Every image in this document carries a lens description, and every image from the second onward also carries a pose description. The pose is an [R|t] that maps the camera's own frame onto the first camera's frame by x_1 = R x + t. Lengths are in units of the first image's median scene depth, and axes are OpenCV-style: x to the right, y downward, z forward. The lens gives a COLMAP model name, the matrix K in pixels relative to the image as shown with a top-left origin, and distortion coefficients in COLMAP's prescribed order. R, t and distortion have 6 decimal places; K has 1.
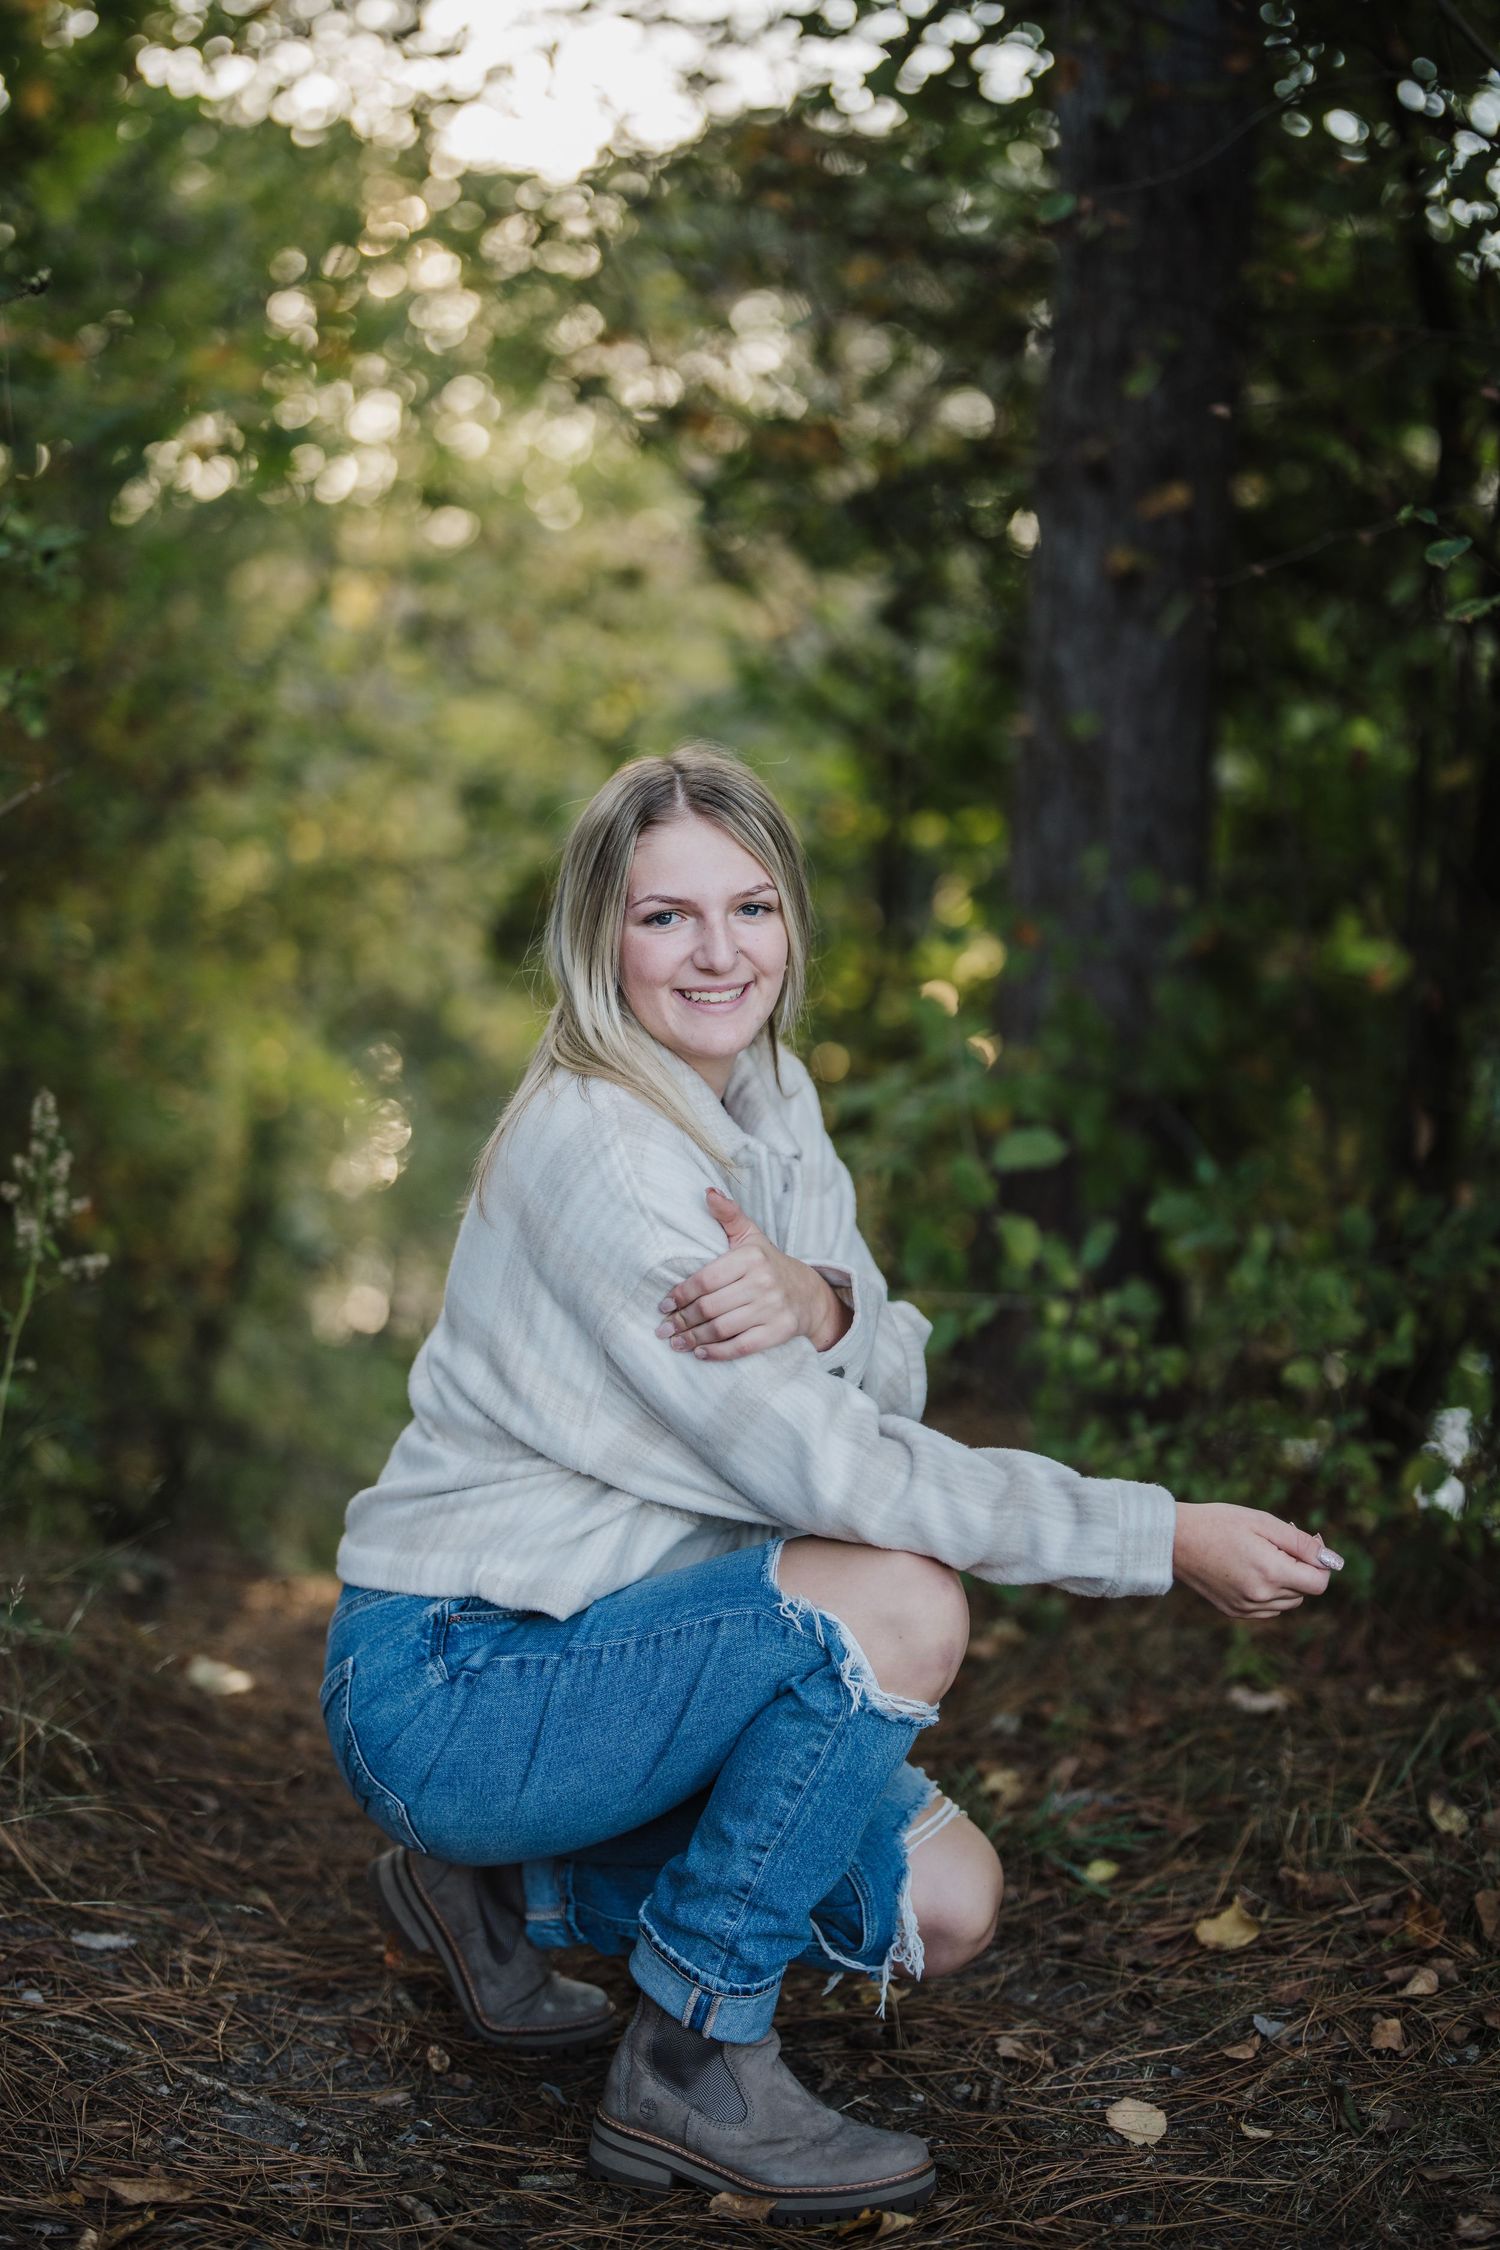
lens RADIAL K [[2944.9, 0, 751.6], [0, 2944.9, 1131.9], [0, 0, 1]] dist [0.089386, 0.000000]
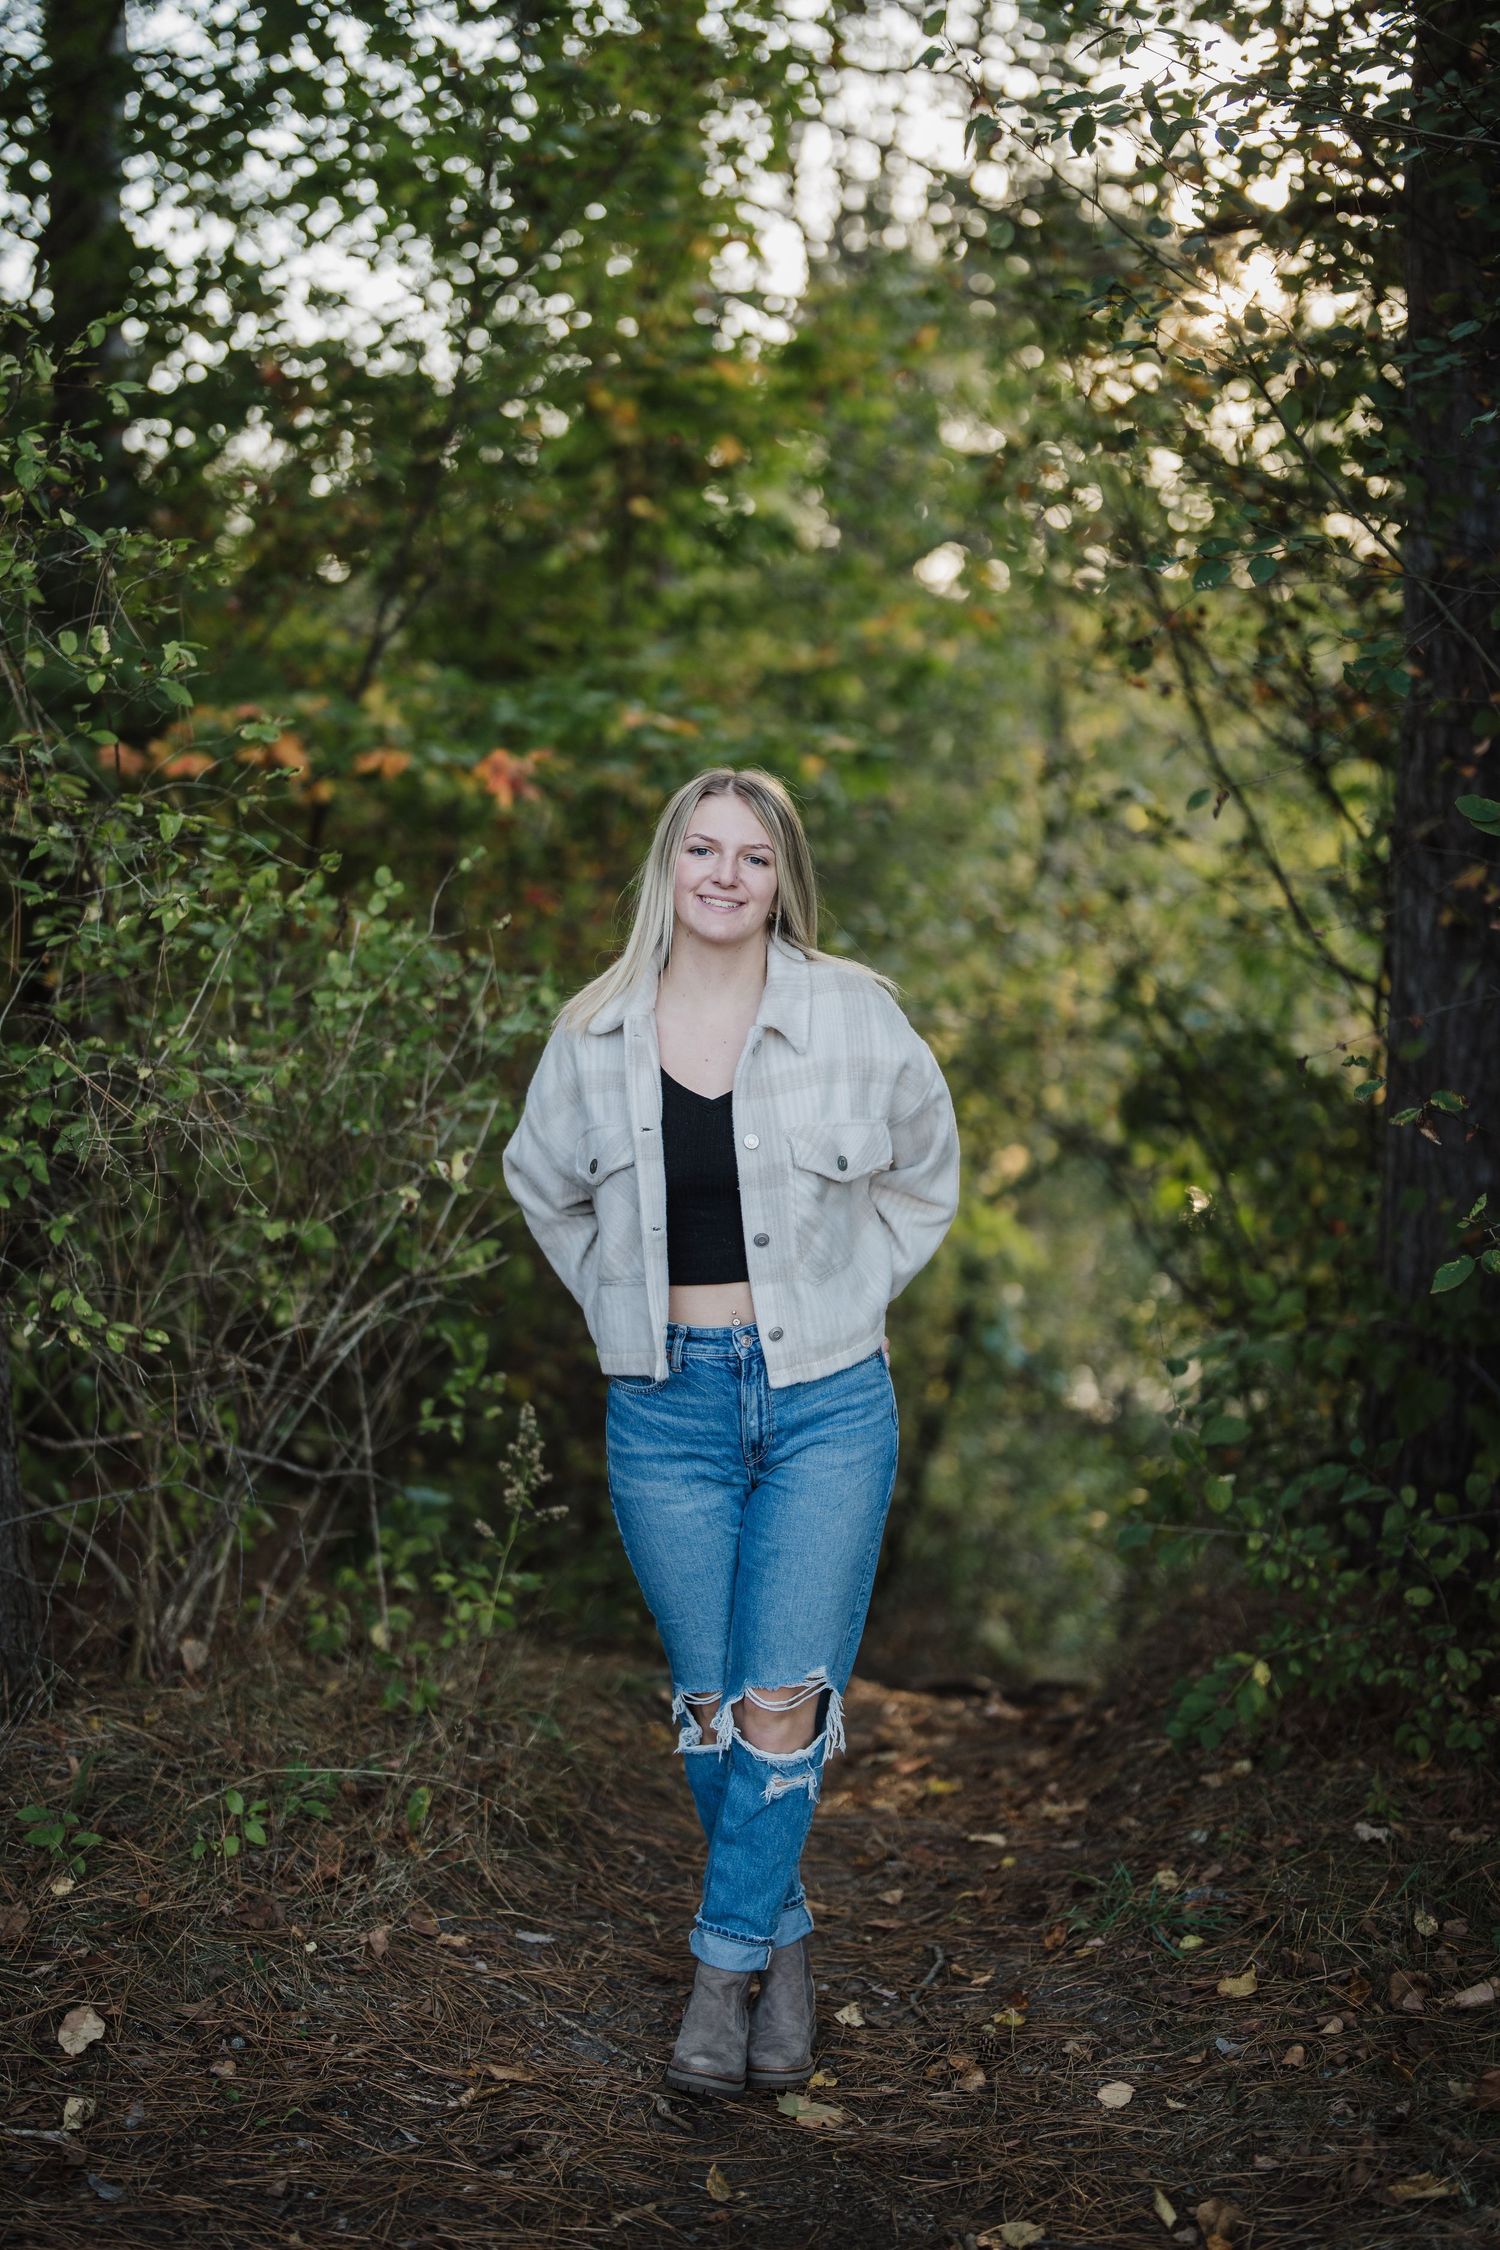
lens RADIAL K [[2944.9, 0, 750.9], [0, 2944.9, 1123.3], [0, 0, 1]] dist [0.089386, 0.000000]
pose [[0.964582, -0.003251, -0.263764, 0.328367], [-0.001758, 0.999823, -0.018752, -0.148611], [0.263778, 0.018552, 0.964405, -0.560518]]
